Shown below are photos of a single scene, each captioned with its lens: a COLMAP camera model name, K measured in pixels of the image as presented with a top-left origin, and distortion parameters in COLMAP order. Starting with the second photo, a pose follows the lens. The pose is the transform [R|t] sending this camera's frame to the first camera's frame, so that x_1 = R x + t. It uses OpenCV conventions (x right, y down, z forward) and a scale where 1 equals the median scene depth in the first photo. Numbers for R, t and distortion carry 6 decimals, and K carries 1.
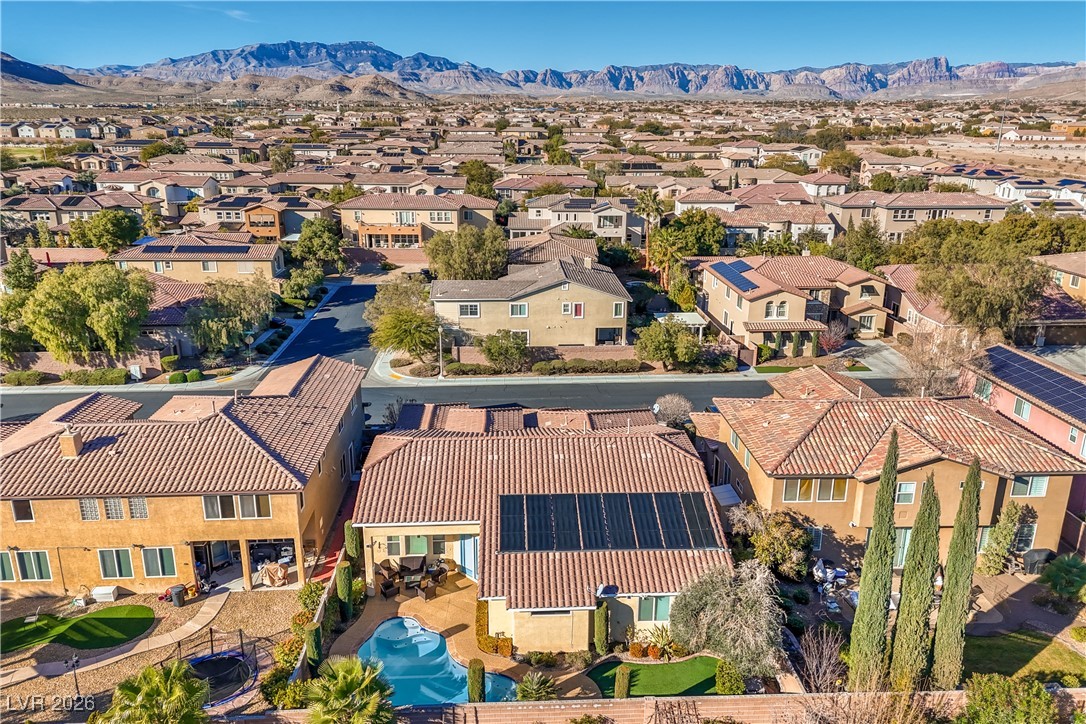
lens RADIAL K [[798.3, 0, 543.0], [0, 798.3, 362.0], [0, 0, 1]] dist [0.083662, -0.070161]
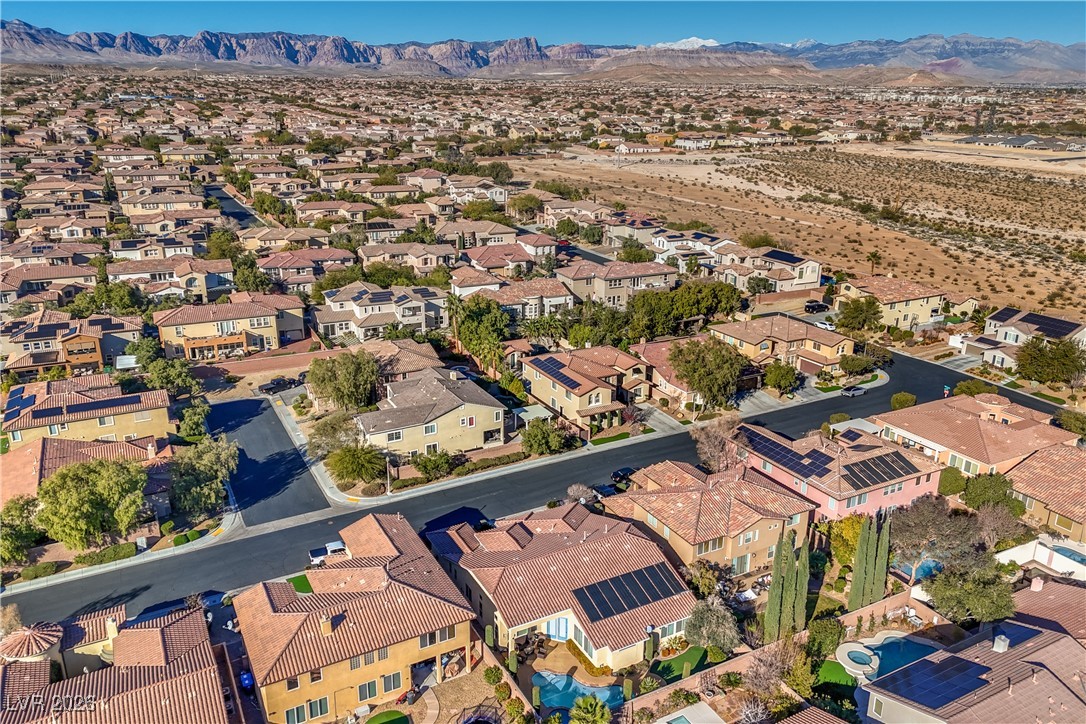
lens RADIAL K [[810.8, 0, 543.0], [0, 810.8, 362.0], [0, 0, 1]] dist [0.128524, -0.174165]
pose [[0.901594, -0.136363, 0.410529, -0.249656], [0.124360, 0.990659, 0.055943, -0.141693], [-0.414322, 0.000616, 0.910130, -0.202885]]
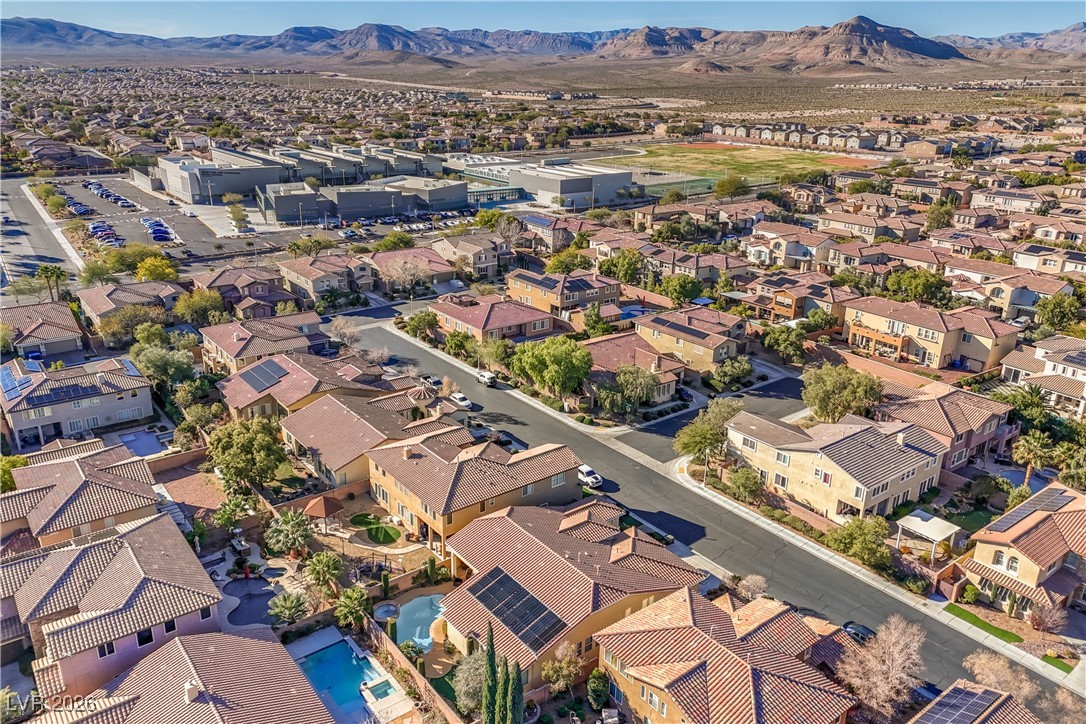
lens RADIAL K [[798.3, 0, 543.0], [0, 798.3, 362.0], [0, 0, 1]] dist [0.083662, -0.070161]
pose [[0.572490, 0.287620, -0.767808, 0.403029], [-0.258670, 0.951986, 0.163745, -0.190484], [0.778039, 0.104867, 0.619402, -0.034020]]
